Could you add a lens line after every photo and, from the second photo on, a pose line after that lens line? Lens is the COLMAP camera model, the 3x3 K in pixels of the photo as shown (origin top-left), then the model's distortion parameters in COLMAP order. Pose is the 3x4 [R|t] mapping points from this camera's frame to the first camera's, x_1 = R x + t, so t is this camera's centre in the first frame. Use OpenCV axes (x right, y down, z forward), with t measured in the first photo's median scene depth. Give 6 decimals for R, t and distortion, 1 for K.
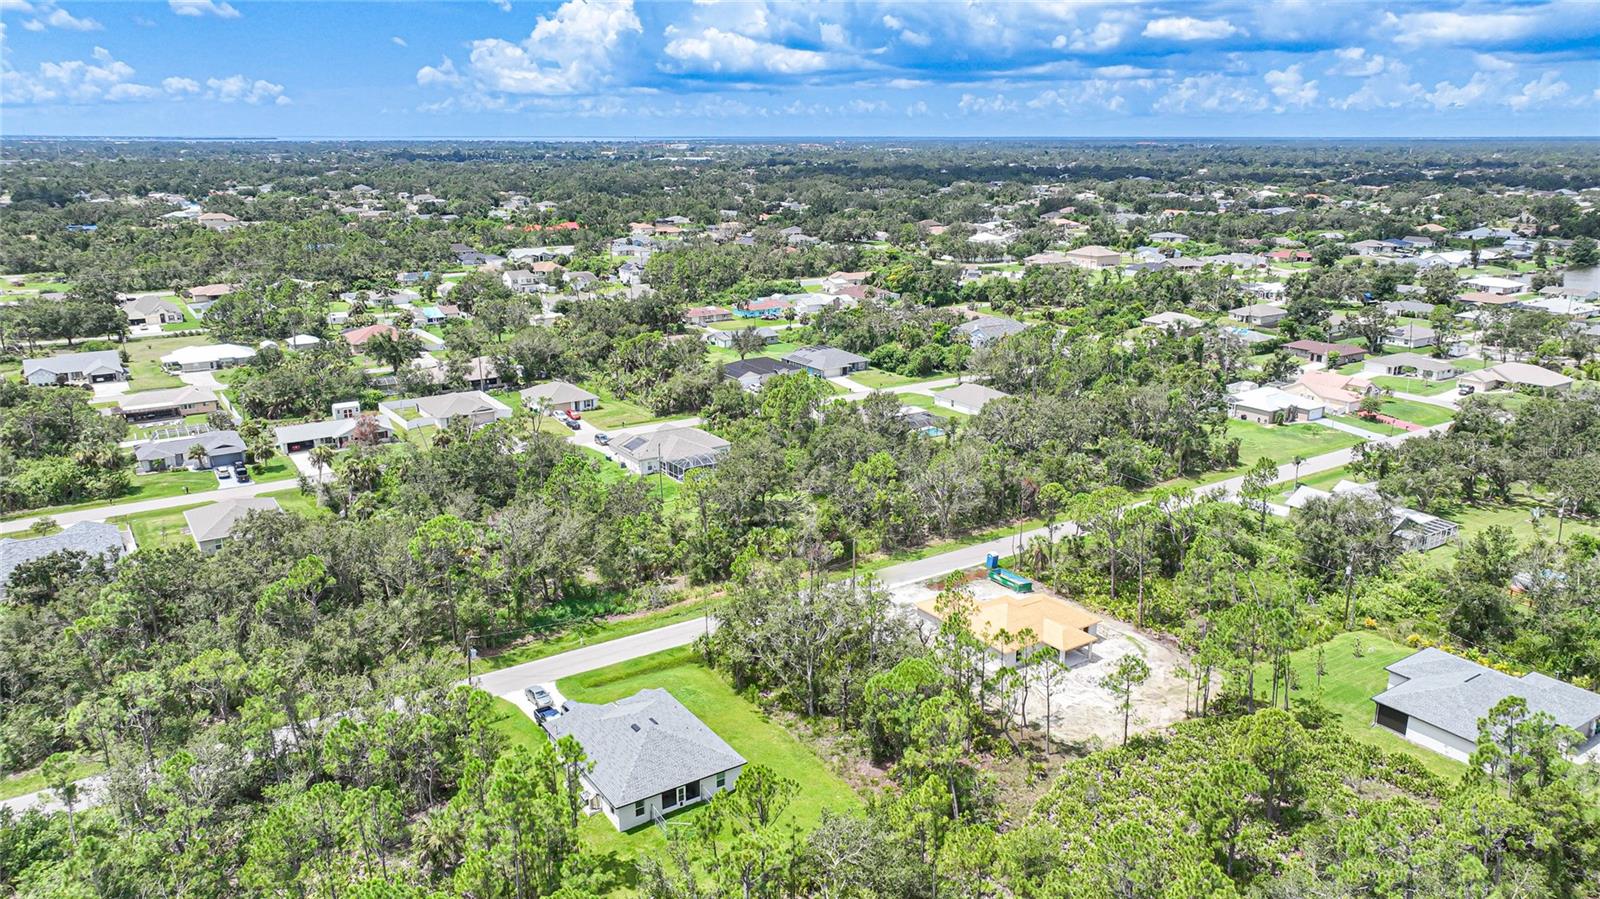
lens RADIAL K [[1113.6, 0, 800.0], [0, 1113.6, 449.5], [0, 0, 1]] dist [-0.014946, 0.024707]
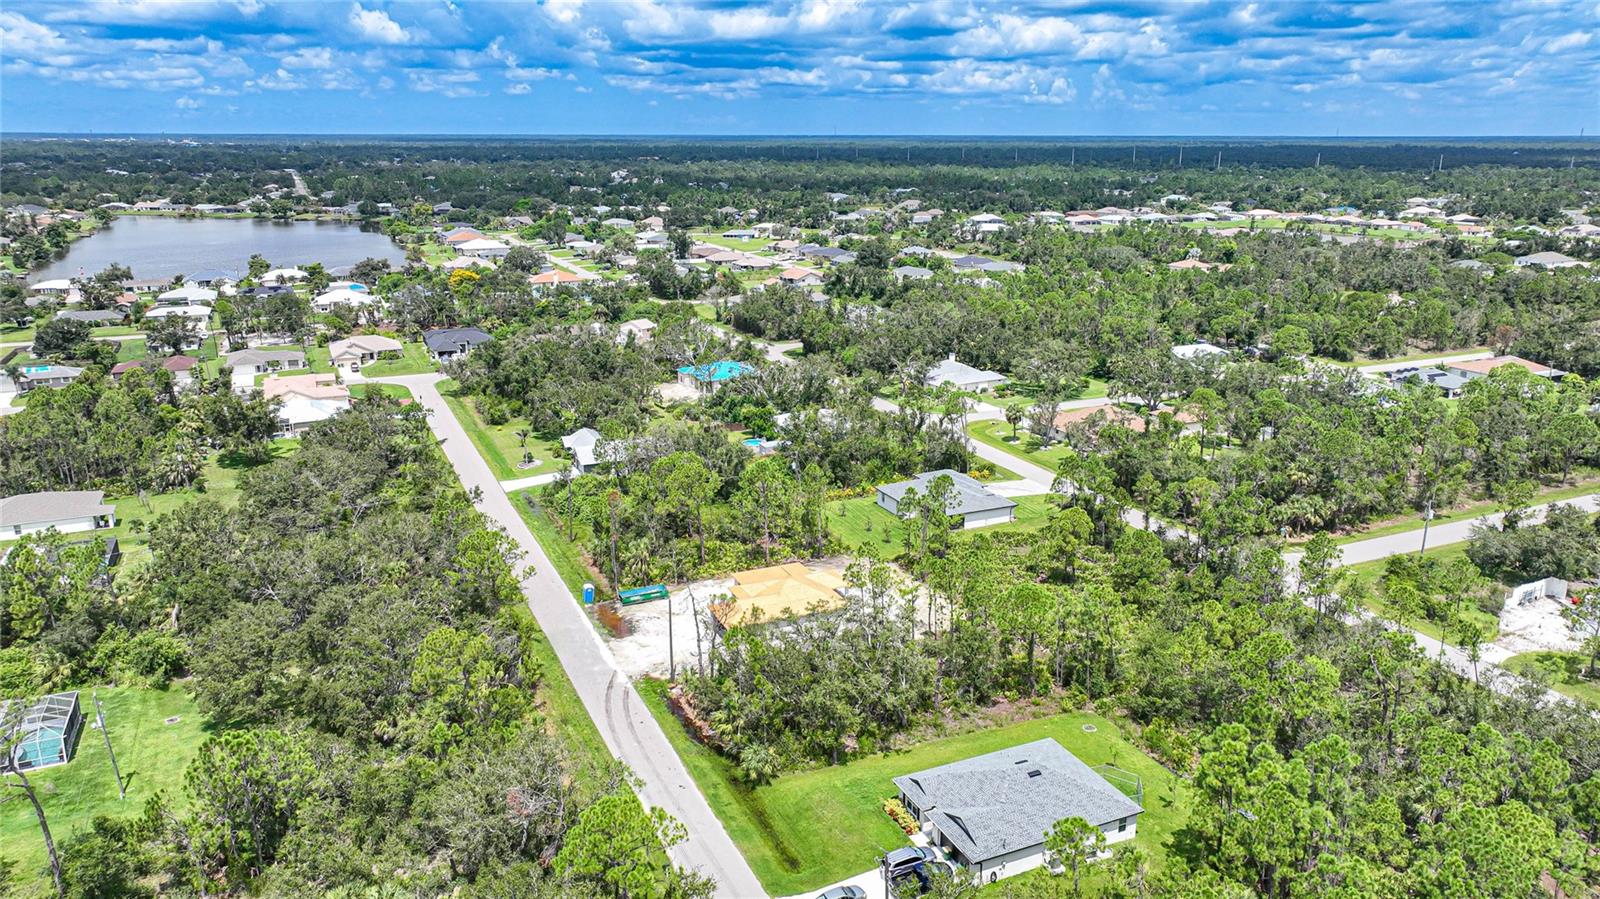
lens RADIAL K [[1113.6, 0, 800.0], [0, 1113.6, 449.5], [0, 0, 1]] dist [-0.014946, 0.024707]
pose [[0.160474, -0.263459, 0.951230, -0.421644], [0.261395, 0.940654, 0.216432, -0.107062], [-0.951799, 0.213915, 0.219818, 0.410440]]
